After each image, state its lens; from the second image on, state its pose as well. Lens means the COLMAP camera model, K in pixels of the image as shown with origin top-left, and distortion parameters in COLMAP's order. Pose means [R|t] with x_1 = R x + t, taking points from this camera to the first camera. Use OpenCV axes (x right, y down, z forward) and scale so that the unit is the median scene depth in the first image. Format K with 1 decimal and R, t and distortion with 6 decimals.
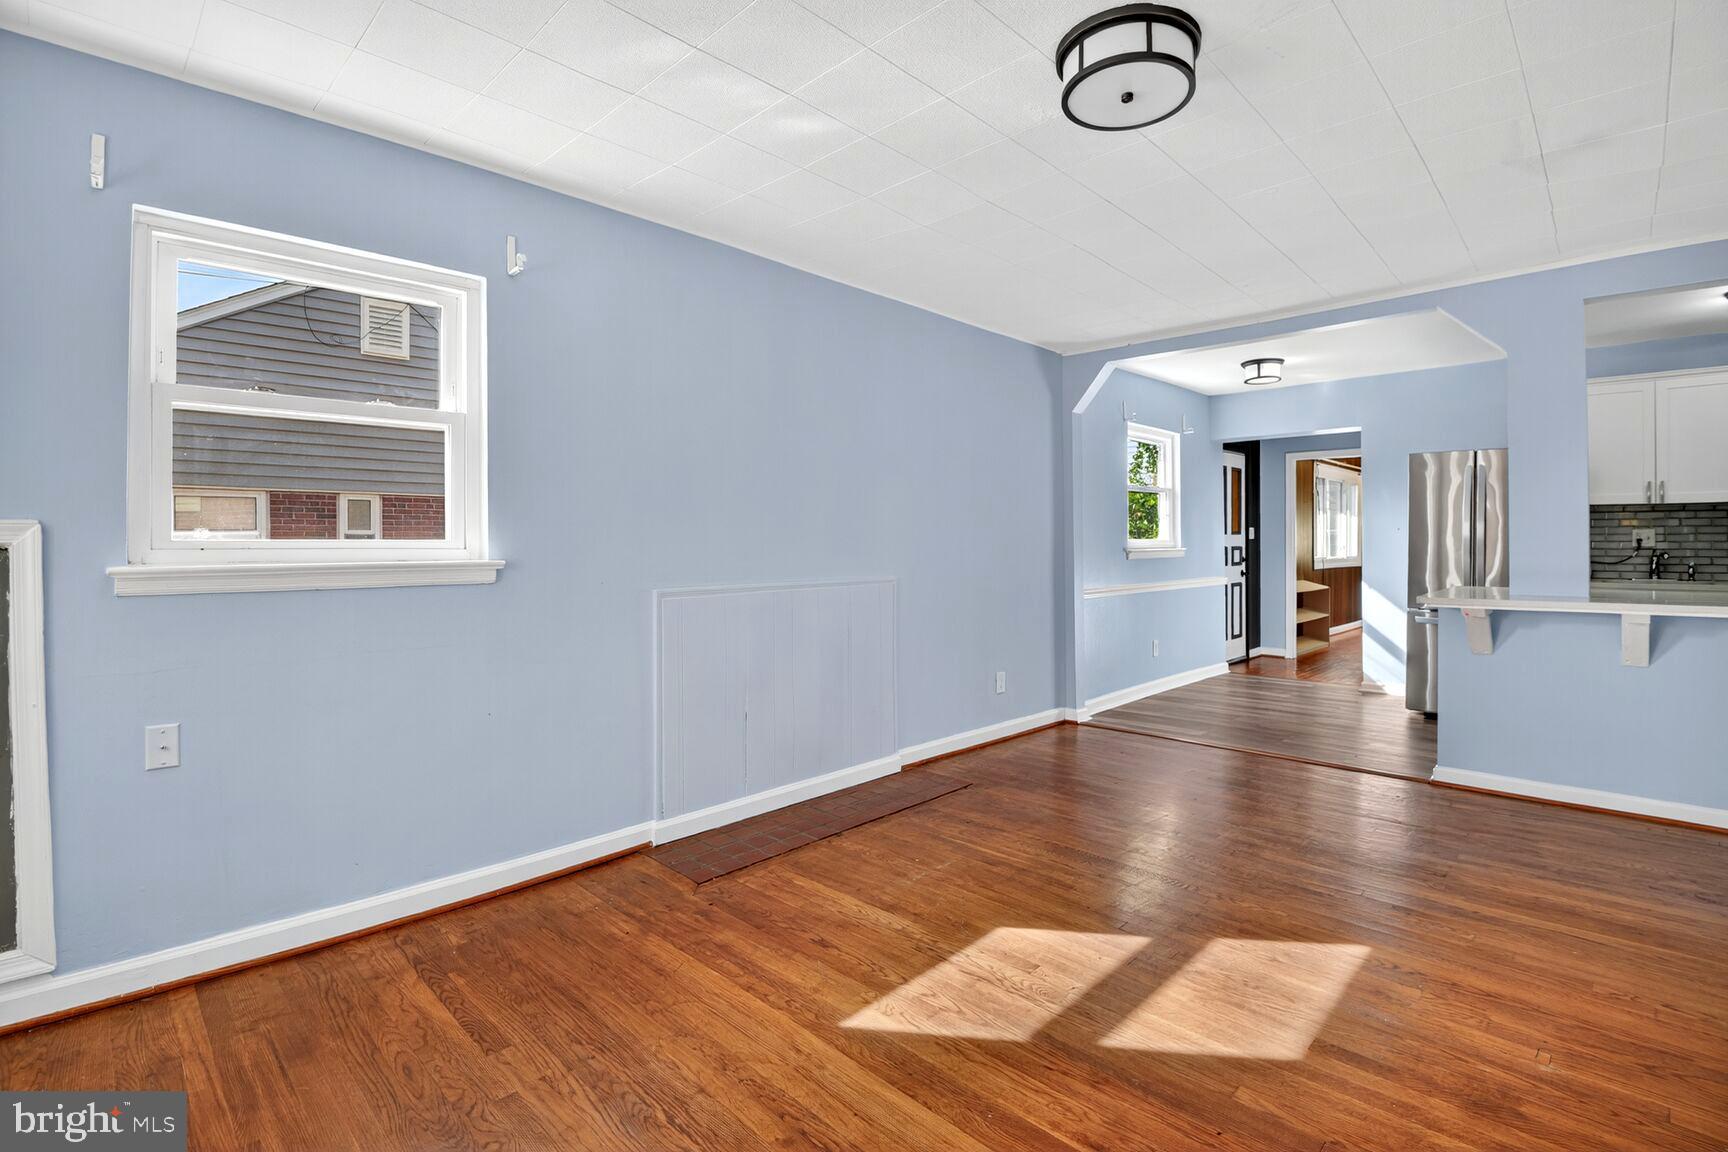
lens RADIAL K [[798.9, 0, 901.0], [0, 798.9, 544.1], [0, 0, 1]] dist [-0.024527, -0.006731]
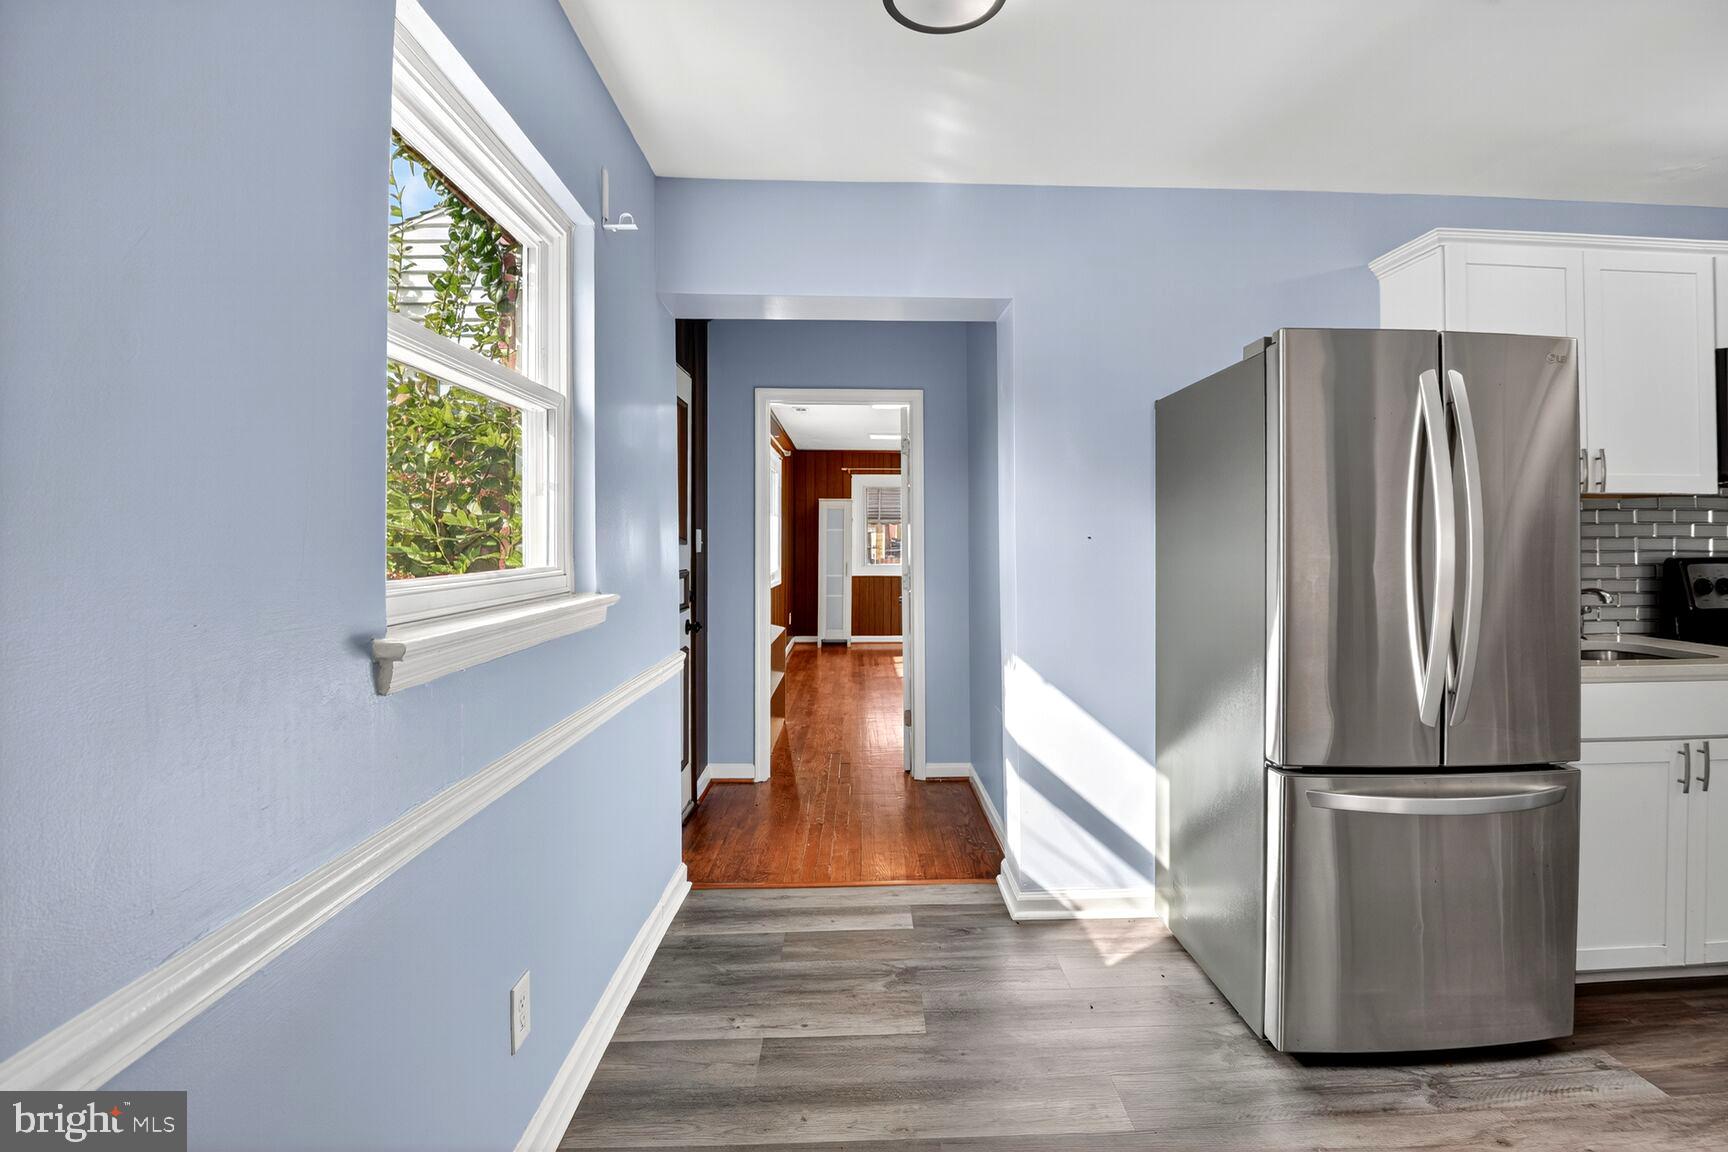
lens RADIAL K [[798.9, 0, 897.5], [0, 798.9, 543.4], [0, 0, 1]] dist [-0.024527, -0.006731]
pose [[0.690095, 0.000272, 0.723718, 0.396017], [0.000478, 1.000000, -0.000832, -0.026715], [-0.723718, 0.000920, 0.690095, 1.331767]]
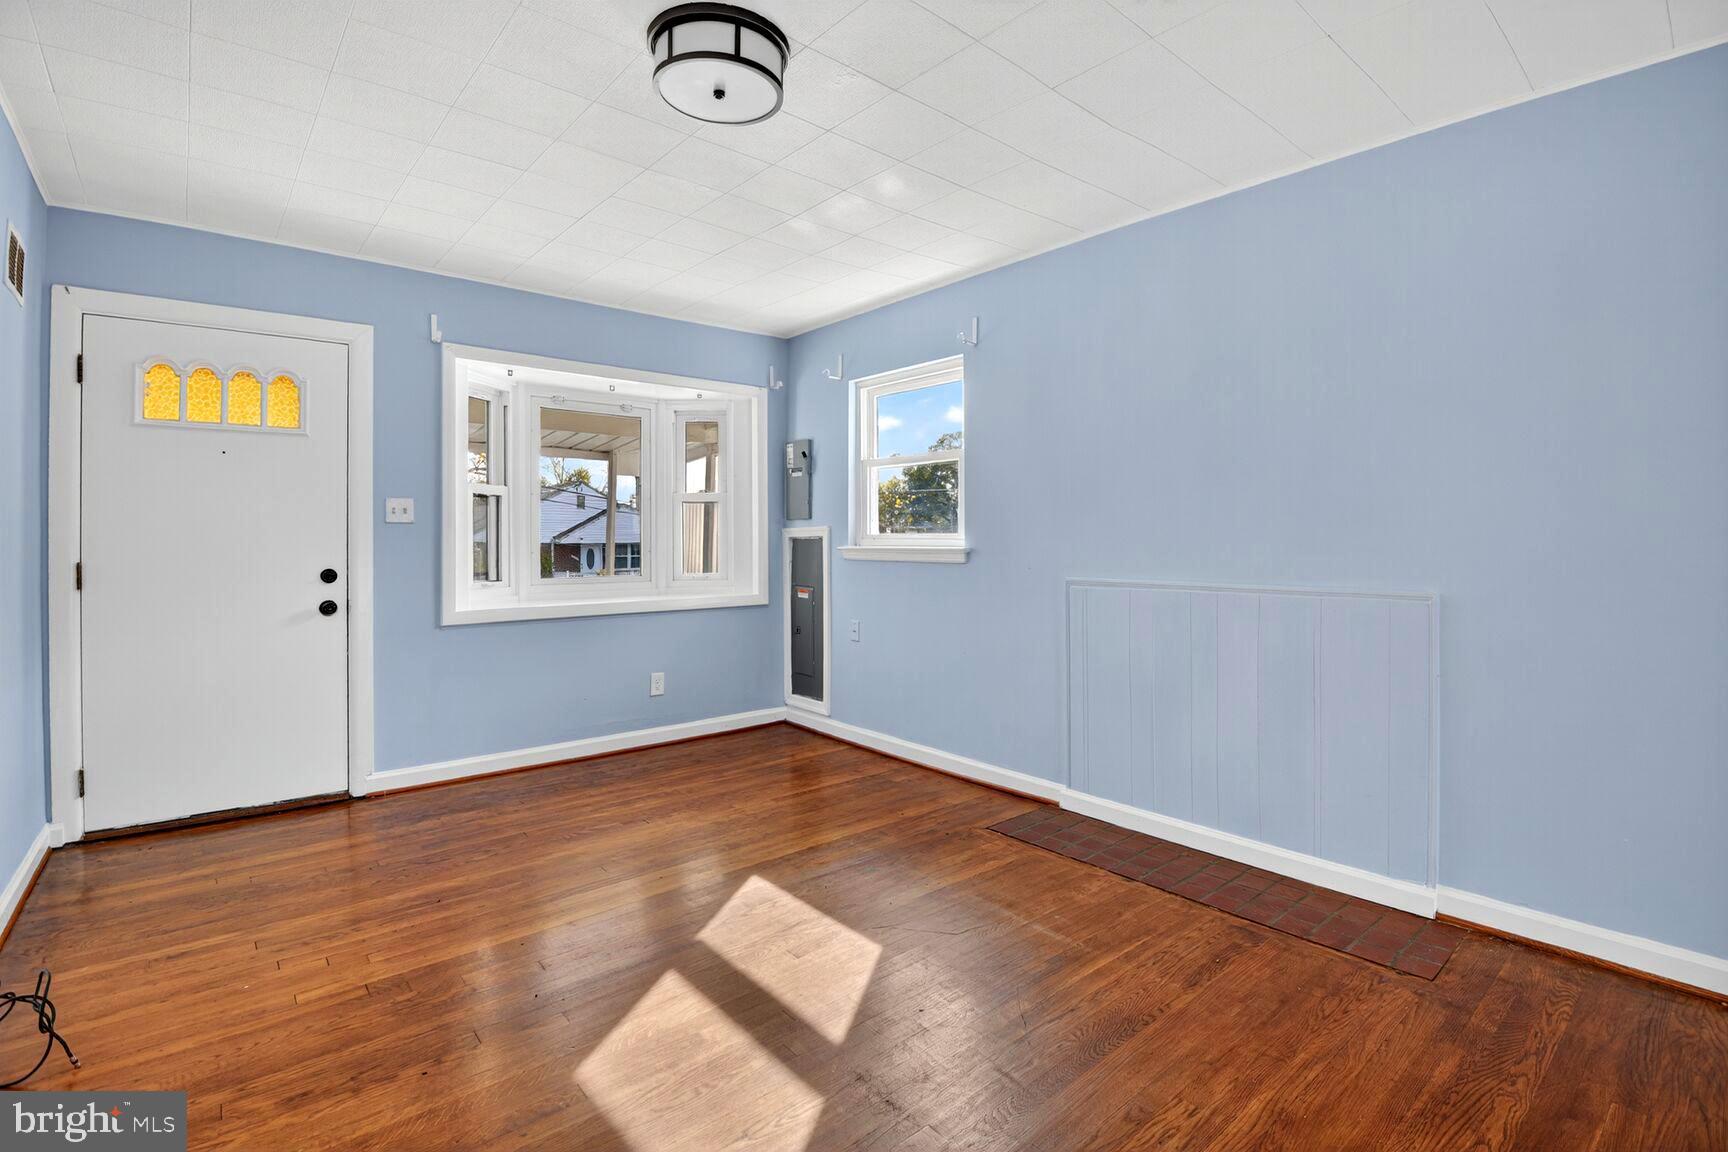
lens RADIAL K [[798.9, 0, 872.5], [0, 798.9, 535.3], [0, 0, 1]] dist [-0.024527, -0.006731]
pose [[-0.102211, 0.001852, -0.994761, 0.746096], [-0.000809, 0.999998, 0.001945, -0.004843], [0.994762, 0.001003, -0.102210, 0.763643]]
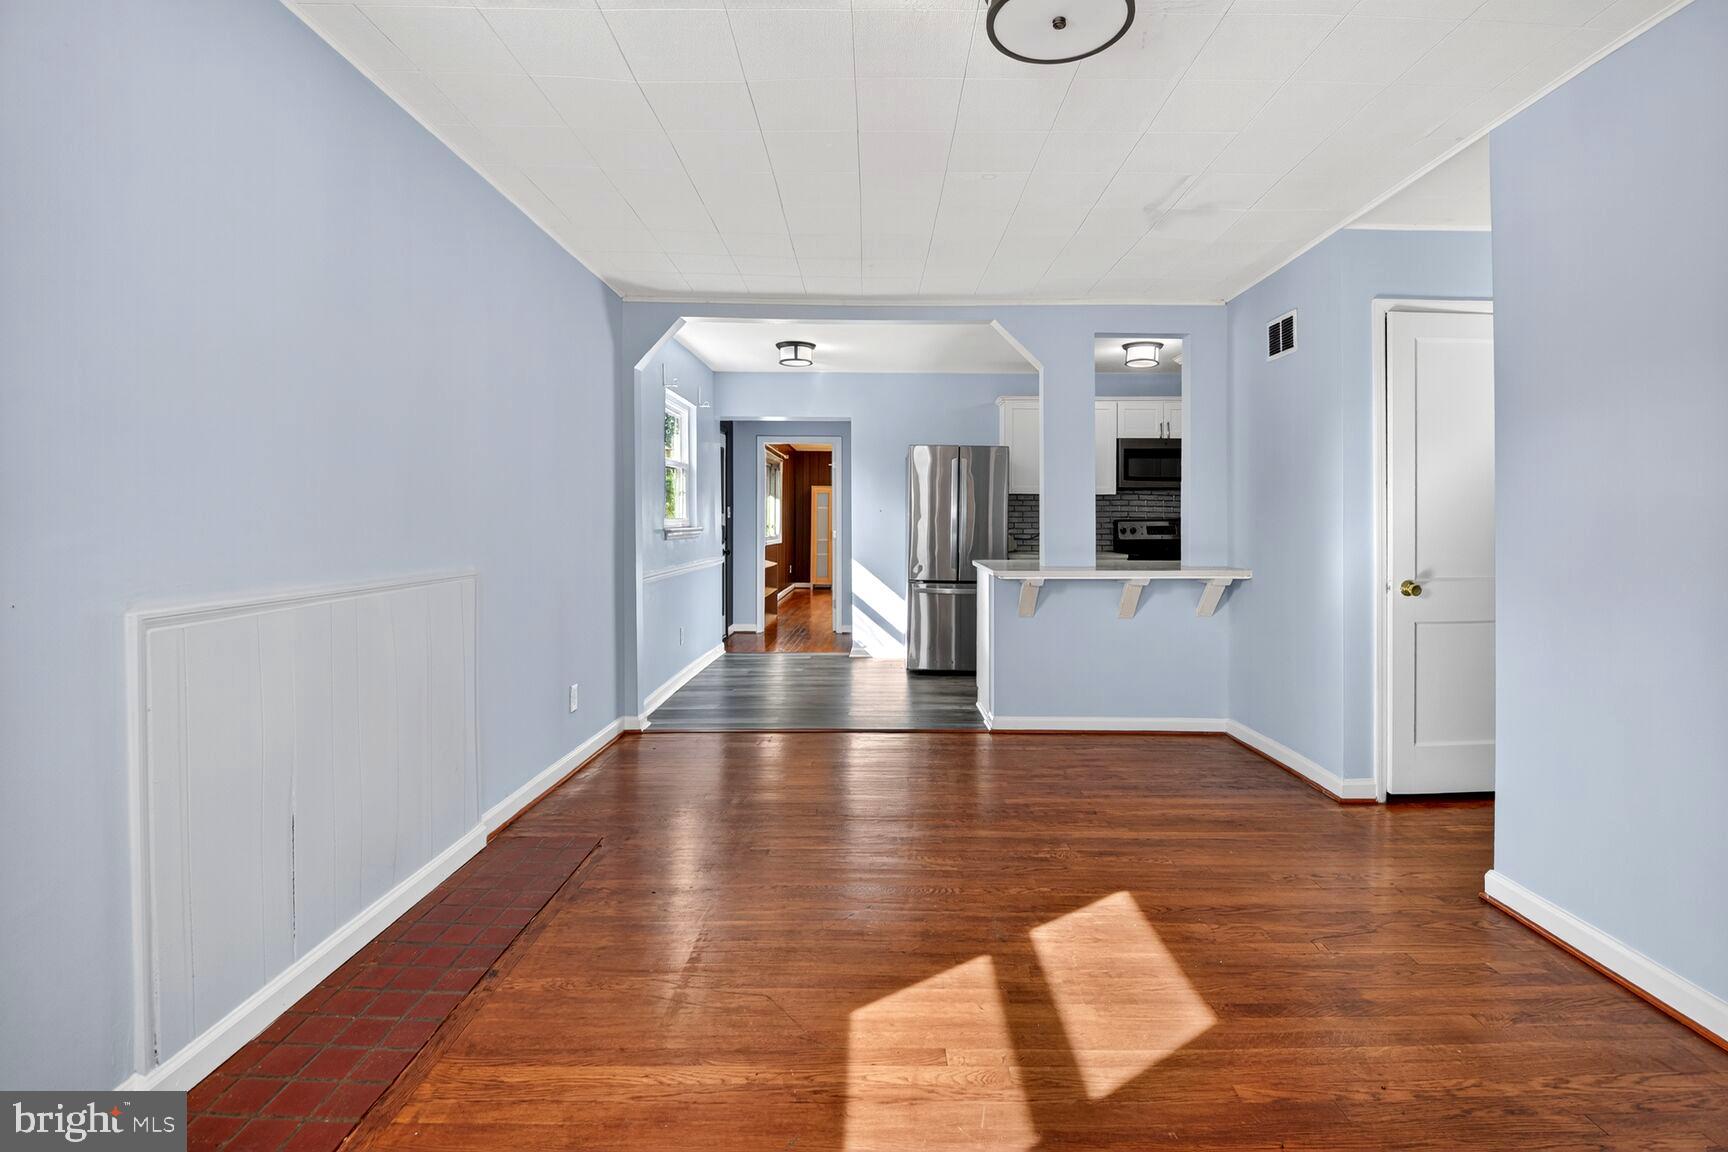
lens RADIAL K [[798.9, 0, 886.9], [0, 798.9, 521.8], [0, 0, 1]] dist [-0.024527, -0.006731]
pose [[0.722241, 0.003058, 0.691635, -0.272471], [-0.003580, 0.999993, -0.000683, -0.004005], [-0.691633, -0.001982, 0.722247, 0.293445]]
